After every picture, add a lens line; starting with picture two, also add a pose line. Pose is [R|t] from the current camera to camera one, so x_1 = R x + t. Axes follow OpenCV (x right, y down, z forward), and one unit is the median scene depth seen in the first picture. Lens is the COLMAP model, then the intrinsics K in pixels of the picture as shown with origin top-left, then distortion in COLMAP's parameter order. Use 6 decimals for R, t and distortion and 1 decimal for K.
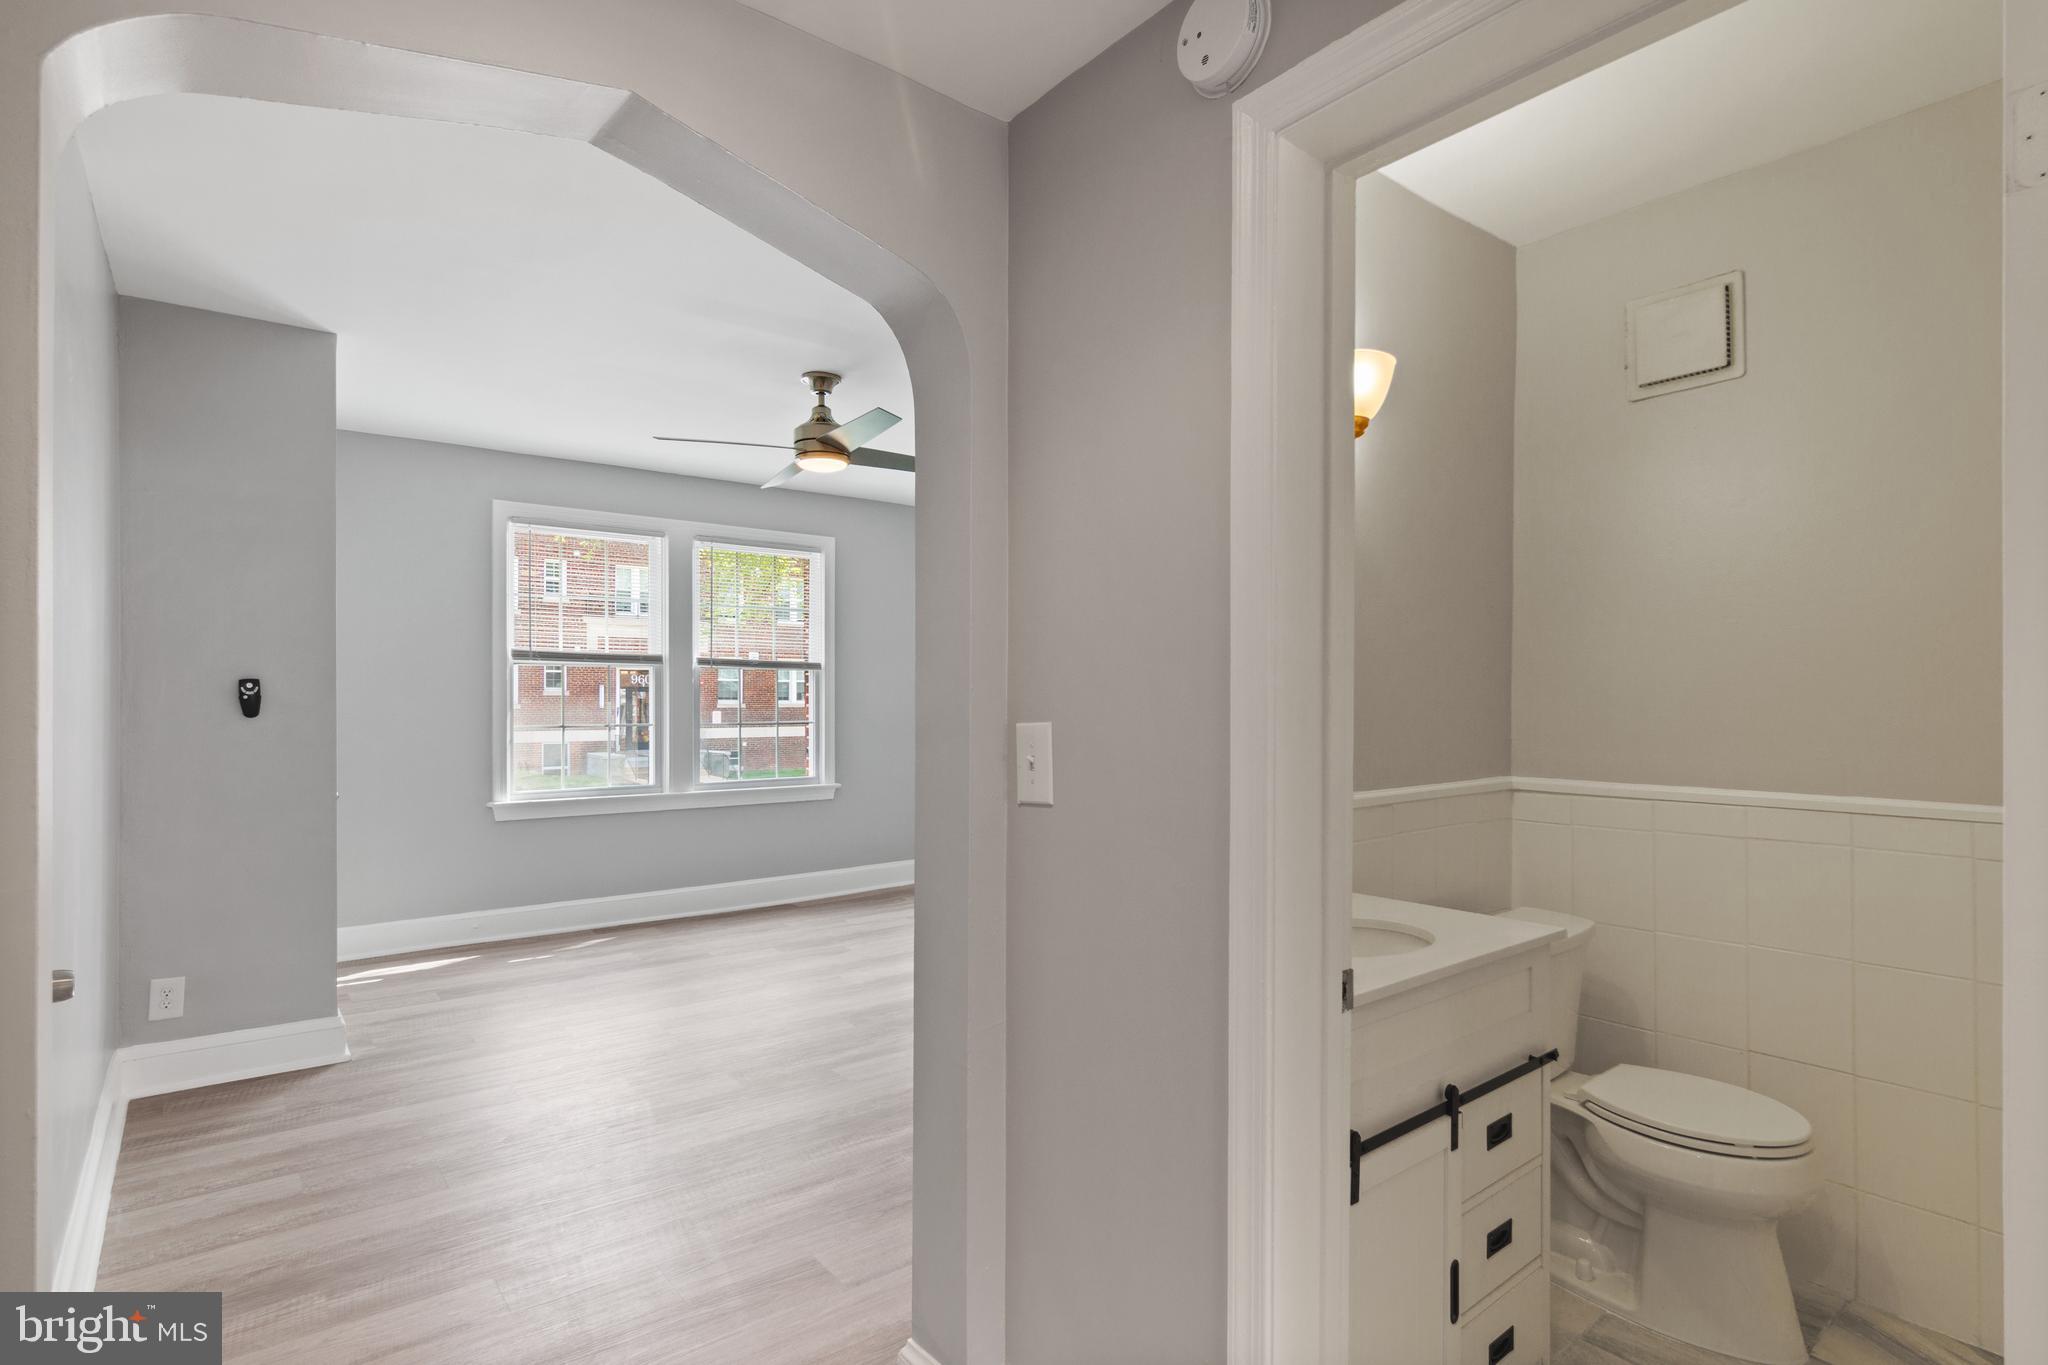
lens RADIAL K [[1037.2, 0, 1022.4], [0, 1037.2, 697.1], [0, 0, 1]] dist [-0.005966, 0.003421]
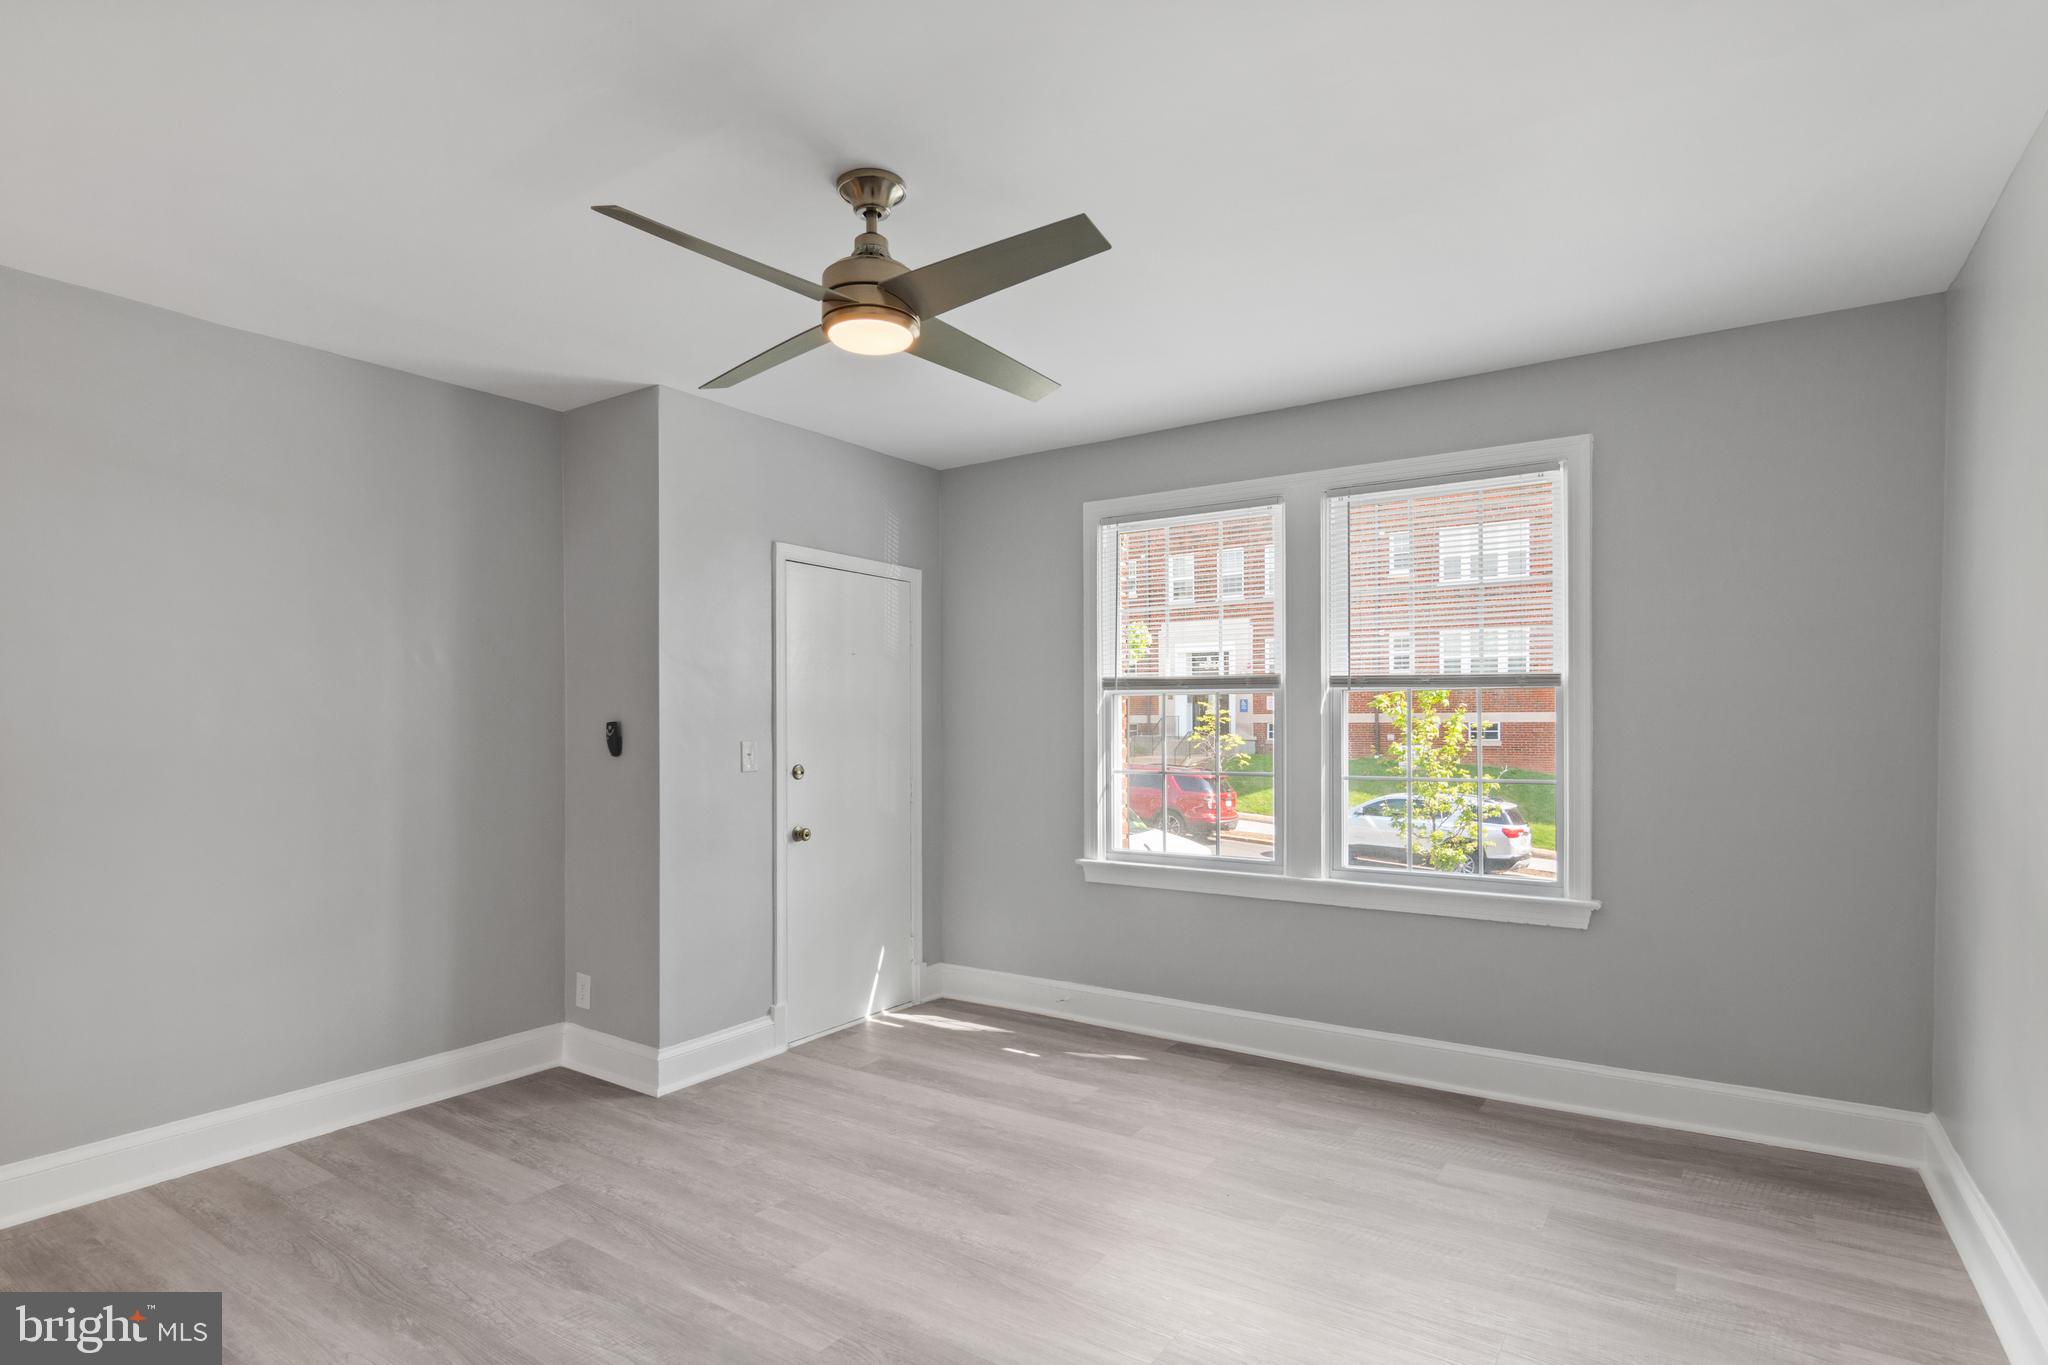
lens RADIAL K [[1037.2, 0, 1021.0], [0, 1037.2, 730.0], [0, 0, 1]] dist [-0.005966, 0.003421]
pose [[0.300097, 0.000166, -0.953909, 0.308755], [0.002378, 0.999997, 0.000922, -0.006027], [0.953906, -0.002546, 0.300095, 0.751921]]
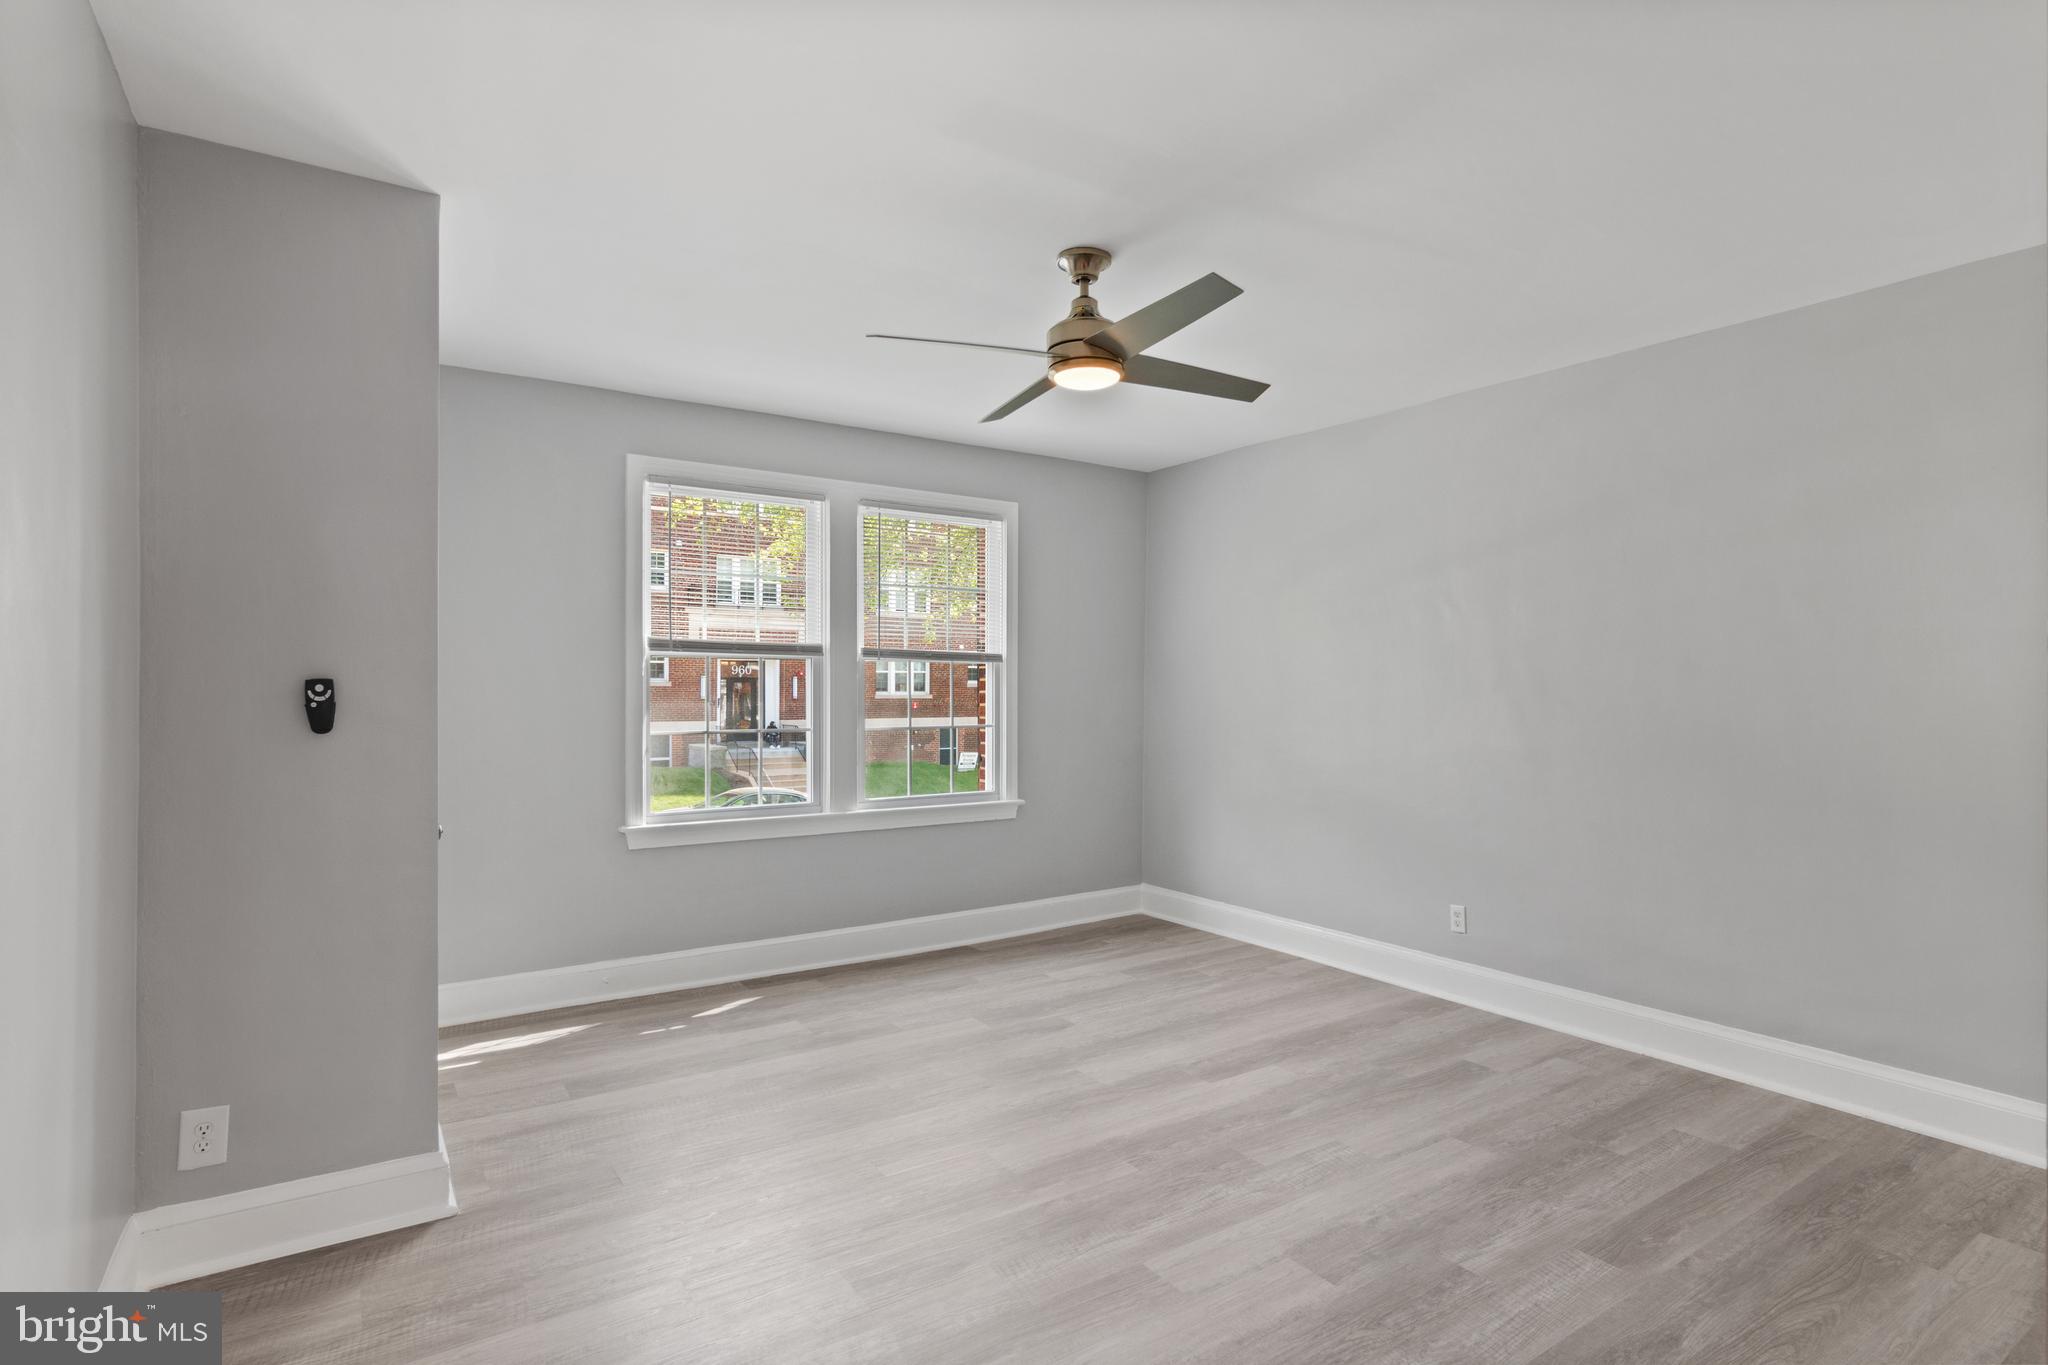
lens RADIAL K [[1037.2, 0, 1022.3], [0, 1037.2, 685.3], [0, 0, 1]] dist [-0.005966, 0.003421]
pose [[0.996868, 0.000811, -0.079075, -0.148682], [-0.000938, 0.999998, -0.001568, -0.008663], [0.079074, 0.001637, 0.996867, 0.232800]]
